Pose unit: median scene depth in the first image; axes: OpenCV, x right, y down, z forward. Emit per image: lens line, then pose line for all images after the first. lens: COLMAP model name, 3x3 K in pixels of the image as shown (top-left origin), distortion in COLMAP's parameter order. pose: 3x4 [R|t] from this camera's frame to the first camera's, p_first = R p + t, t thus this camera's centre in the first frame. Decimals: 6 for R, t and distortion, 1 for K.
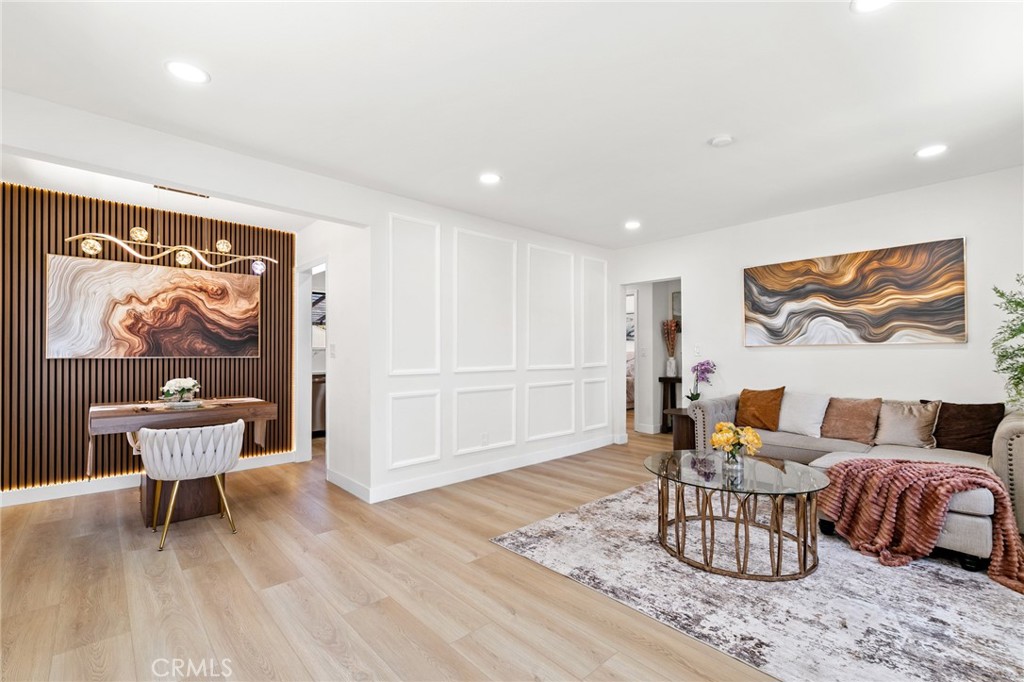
lens RADIAL K [[443.8, 0, 521.9], [0, 443.8, 350.7], [0, 0, 1]] dist [-0.002576, -0.000448]
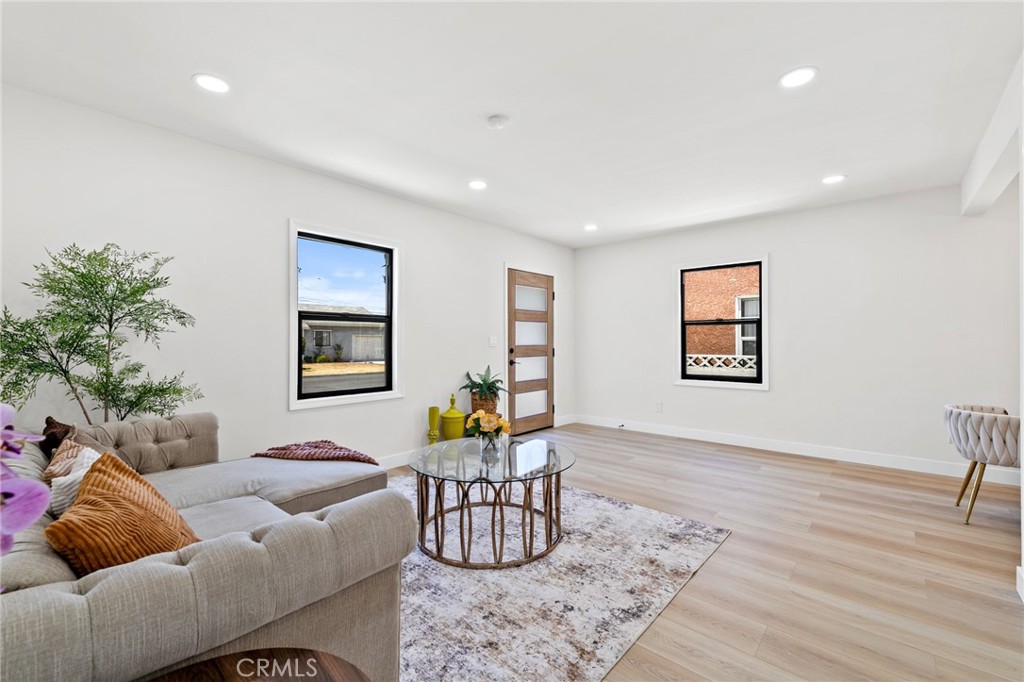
lens RADIAL K [[439.0, 0, 514.0], [0, 439.0, 333.6], [0, 0, 1]] dist [0.001655, -0.000135]
pose [[-0.995222, 0.002171, -0.097618, 0.407043], [0.003855, 0.999847, -0.017069, 0.004316], [0.097566, -0.017364, -0.995078, 1.577599]]
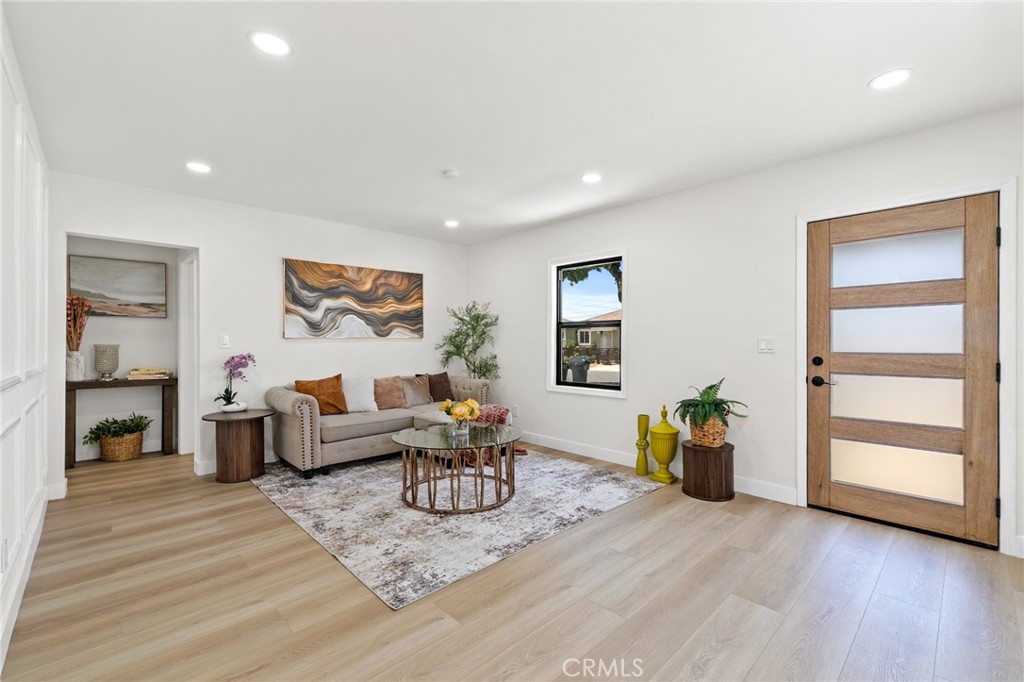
lens RADIAL K [[439.0, 0, 514.0], [0, 439.0, 333.6], [0, 0, 1]] dist [0.001655, -0.000135]
pose [[-0.006880, 0.023359, 0.999703, -0.639858], [-0.001779, 0.999725, -0.023371, 0.003972], [-0.999975, -0.001939, -0.006836, 0.668698]]
